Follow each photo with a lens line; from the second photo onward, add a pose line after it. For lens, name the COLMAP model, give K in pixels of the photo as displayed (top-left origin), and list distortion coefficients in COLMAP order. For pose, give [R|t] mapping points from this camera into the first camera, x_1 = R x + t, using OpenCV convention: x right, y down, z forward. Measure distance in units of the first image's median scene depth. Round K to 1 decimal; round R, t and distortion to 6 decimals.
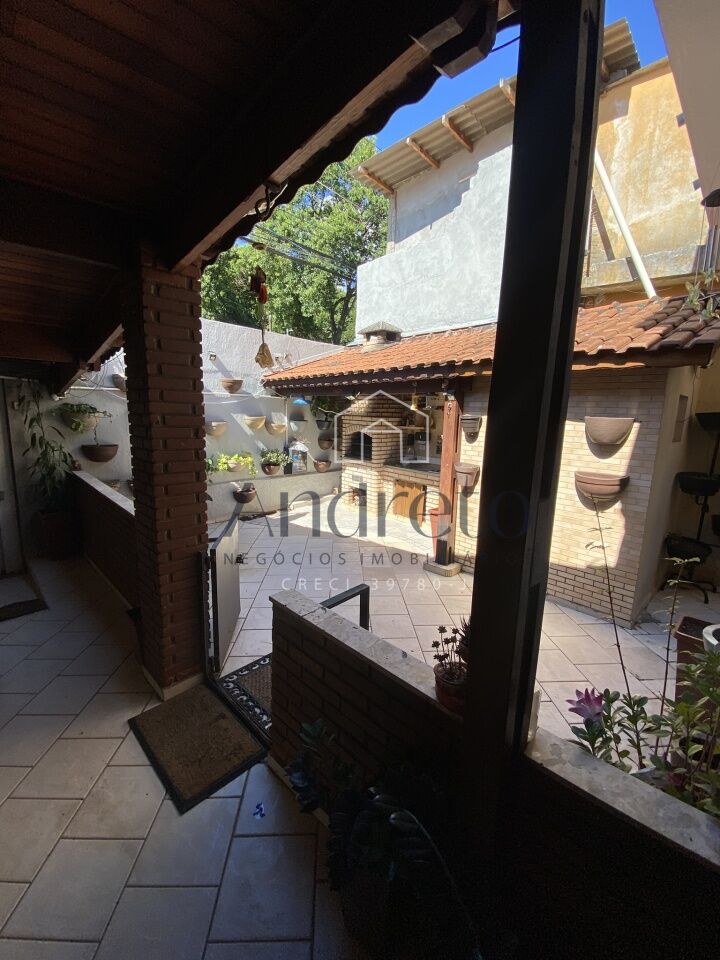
lens RADIAL K [[389.4, 0, 362.6], [0, 389.4, 475.2], [0, 0, 1]] dist [0.016422, -0.018805]
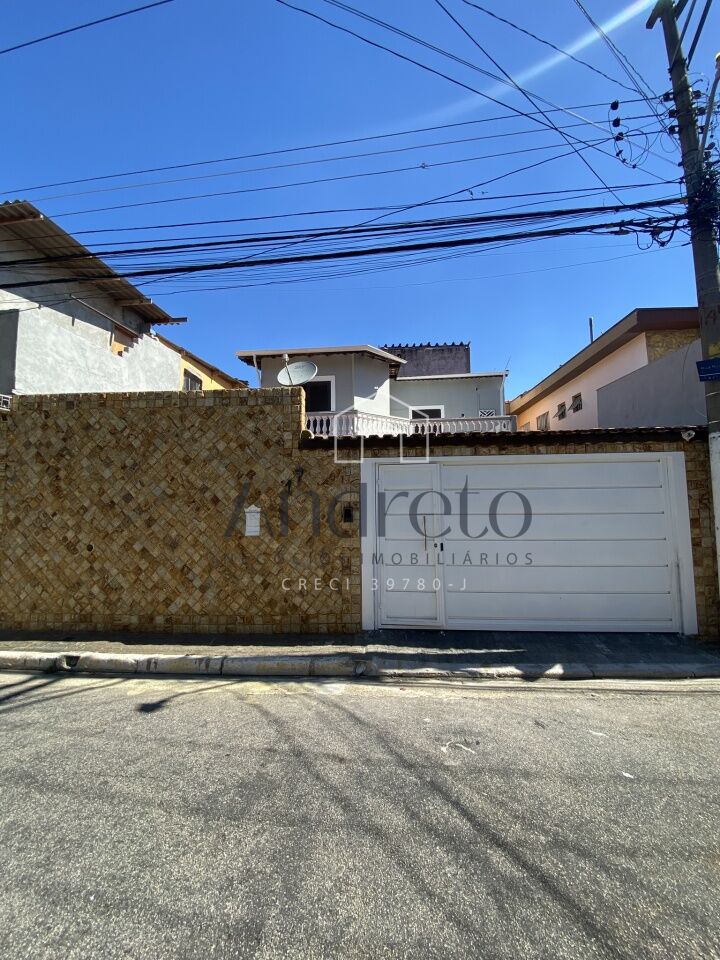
lens RADIAL K [[389.4, 0, 362.6], [0, 389.4, 475.2], [0, 0, 1]] dist [0.016422, -0.018805]
pose [[-0.619850, 0.044400, 0.783463, -1.304232], [0.123662, 0.991450, 0.041651, -0.163000], [-0.774915, 0.122702, -0.620041, 1.202865]]
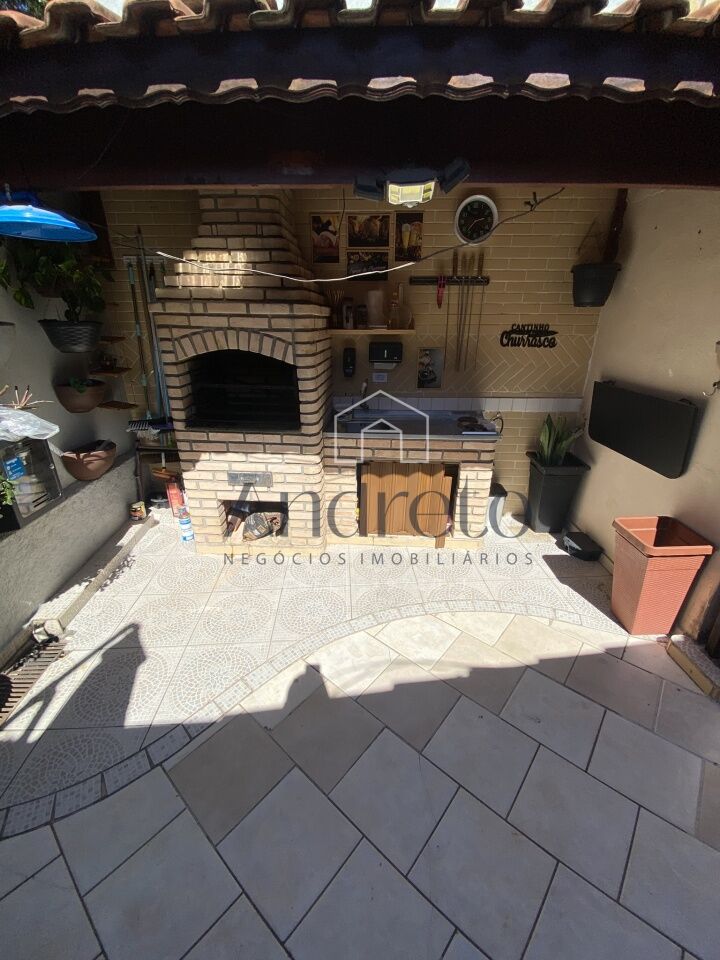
lens RADIAL K [[395.2, 0, 360.8], [0, 395.2, 475.9], [0, 0, 1]] dist [0.015021, -0.016968]
pose [[0.705497, -0.281219, 0.650530, -0.202635], [0.128015, 0.953372, 0.273303, -0.092907], [-0.697055, -0.109537, 0.708601, 0.692272]]
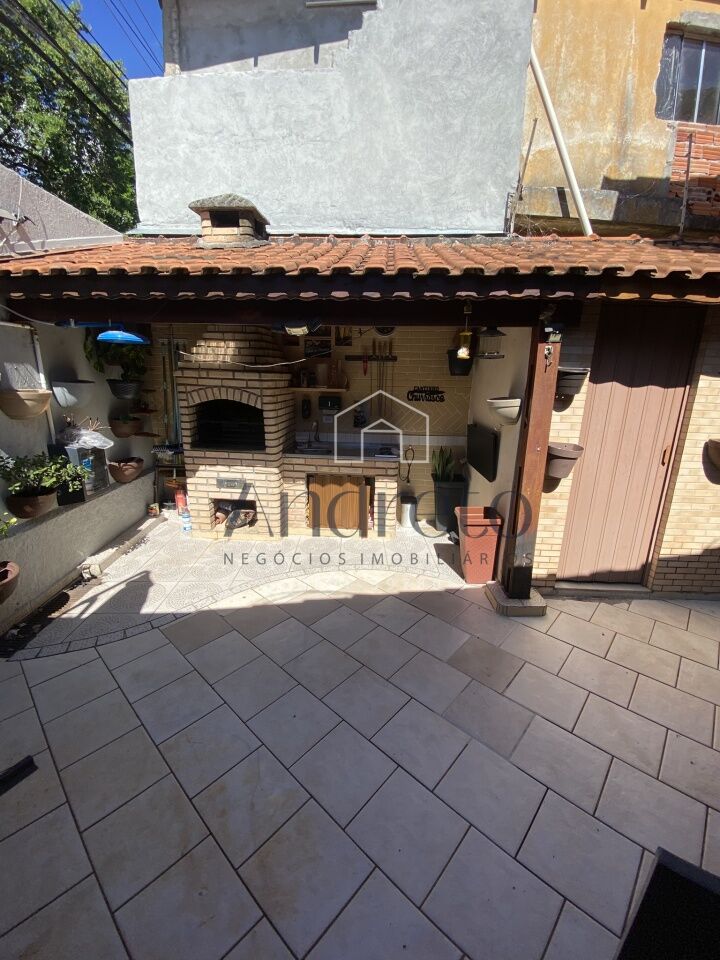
lens RADIAL K [[389.4, 0, 362.6], [0, 389.4, 475.2], [0, 0, 1]] dist [0.016422, -0.018805]
pose [[0.720658, -0.182917, 0.668725, -0.272258], [0.110625, 0.982547, 0.149541, -0.072520], [-0.684408, -0.033791, 0.728316, 0.484301]]
